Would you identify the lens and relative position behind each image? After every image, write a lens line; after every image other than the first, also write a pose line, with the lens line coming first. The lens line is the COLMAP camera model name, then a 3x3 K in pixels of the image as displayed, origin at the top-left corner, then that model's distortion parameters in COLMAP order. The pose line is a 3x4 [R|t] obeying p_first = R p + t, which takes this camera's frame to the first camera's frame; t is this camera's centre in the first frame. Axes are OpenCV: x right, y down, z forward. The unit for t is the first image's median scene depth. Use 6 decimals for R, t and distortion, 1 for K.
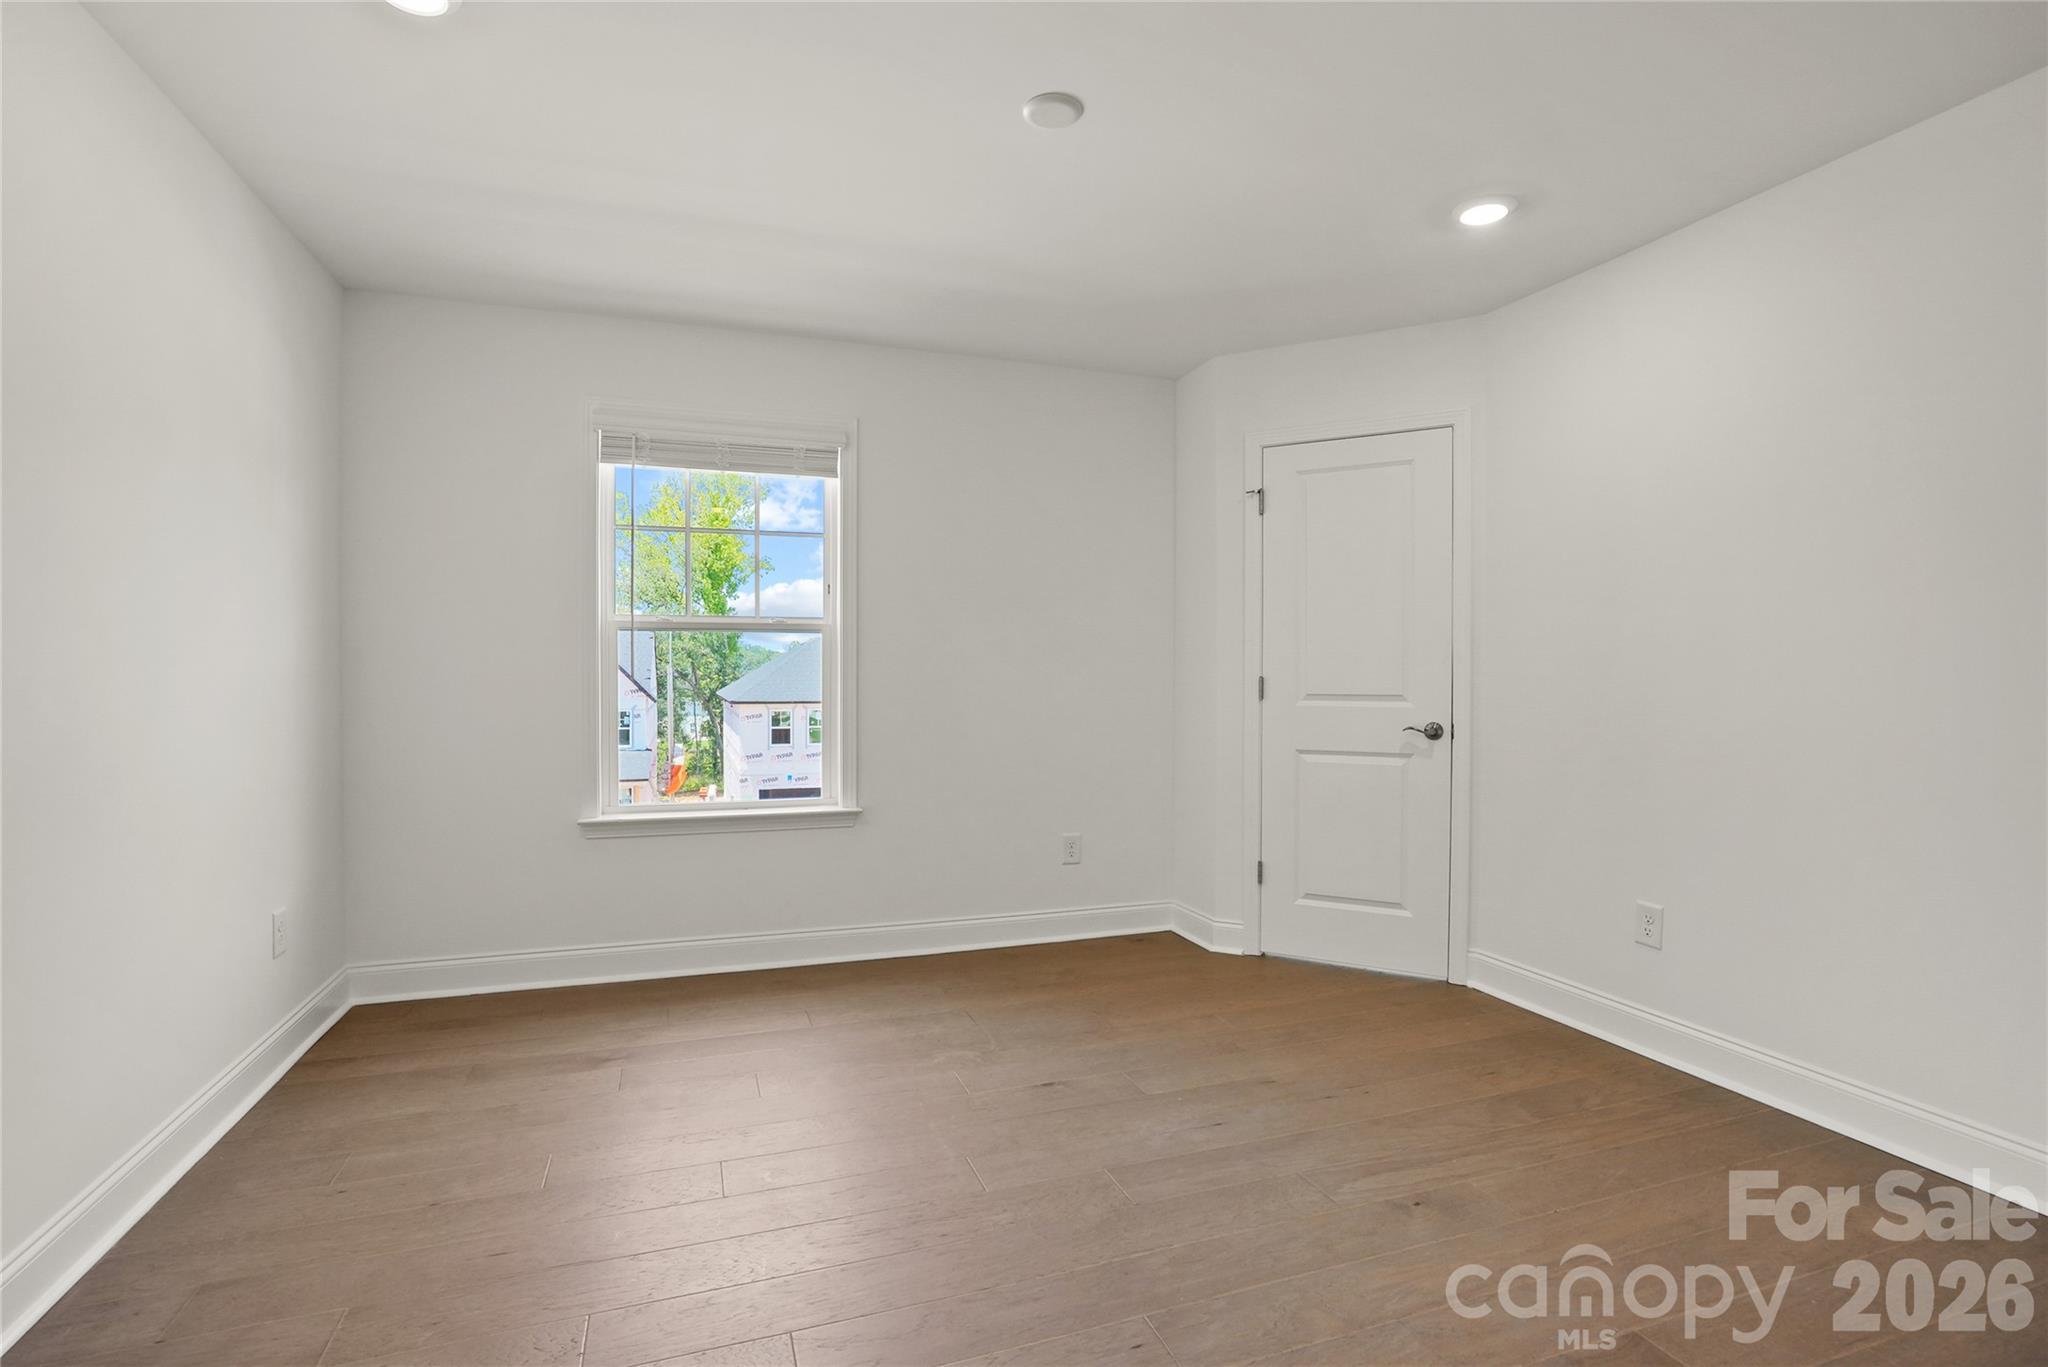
lens RADIAL K [[968.4, 0, 1019.5], [0, 968.4, 683.5], [0, 0, 1]] dist [-0.051262, 0.025465]
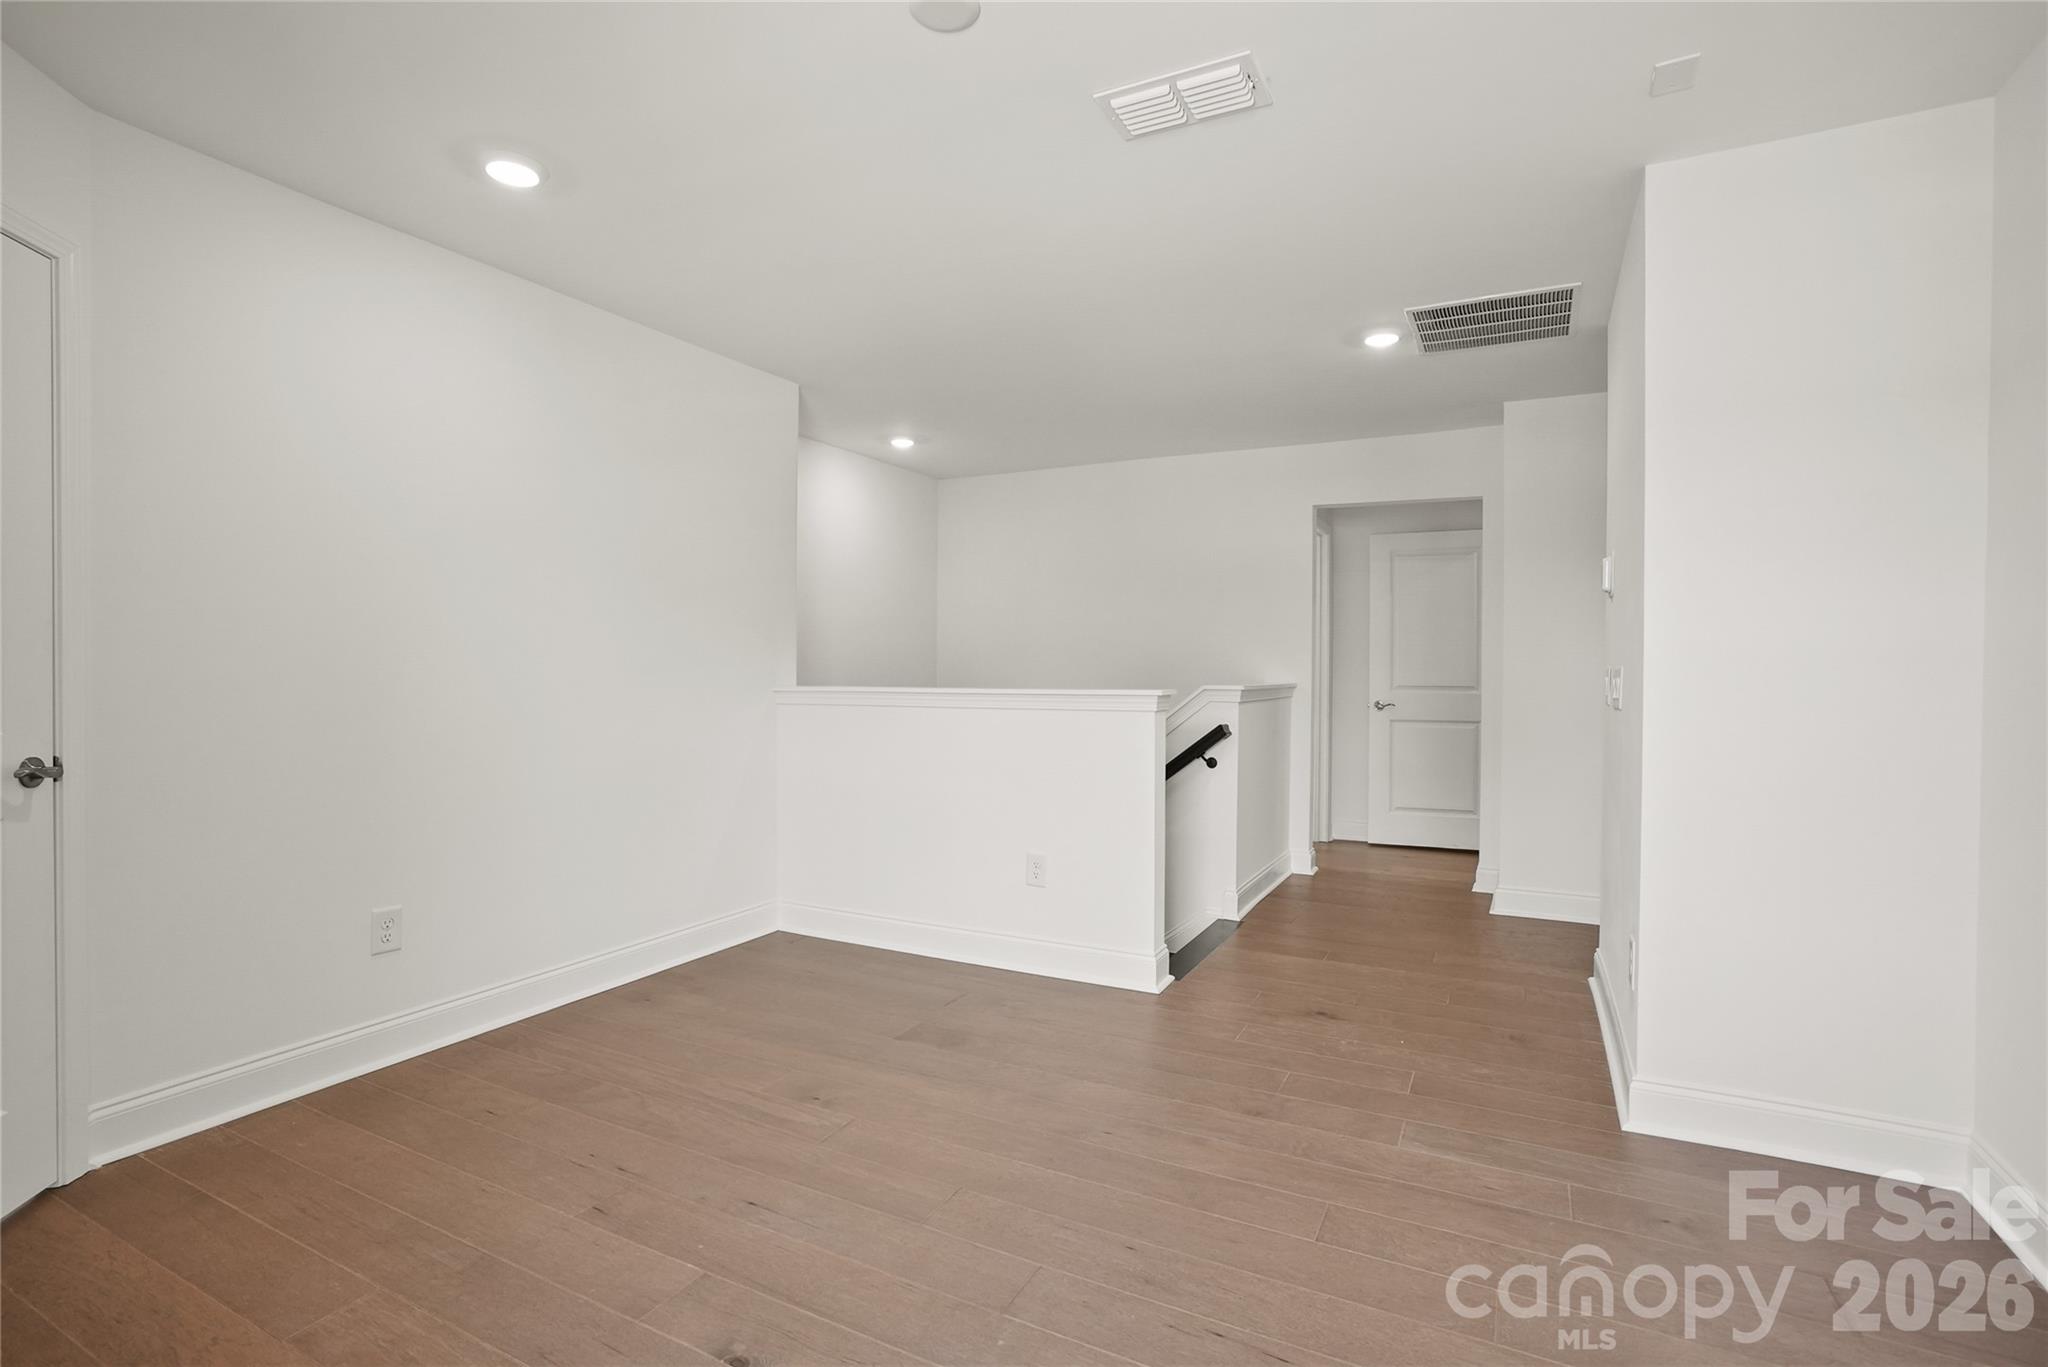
lens RADIAL K [[968.4, 0, 1019.5], [0, 968.4, 683.5], [0, 0, 1]] dist [-0.051262, 0.025465]
pose [[-0.683420, -0.019473, 0.729766, -0.482834], [0.001623, 0.999601, 0.028193, -0.023190], [-0.730024, 0.020452, -0.683116, 1.187878]]
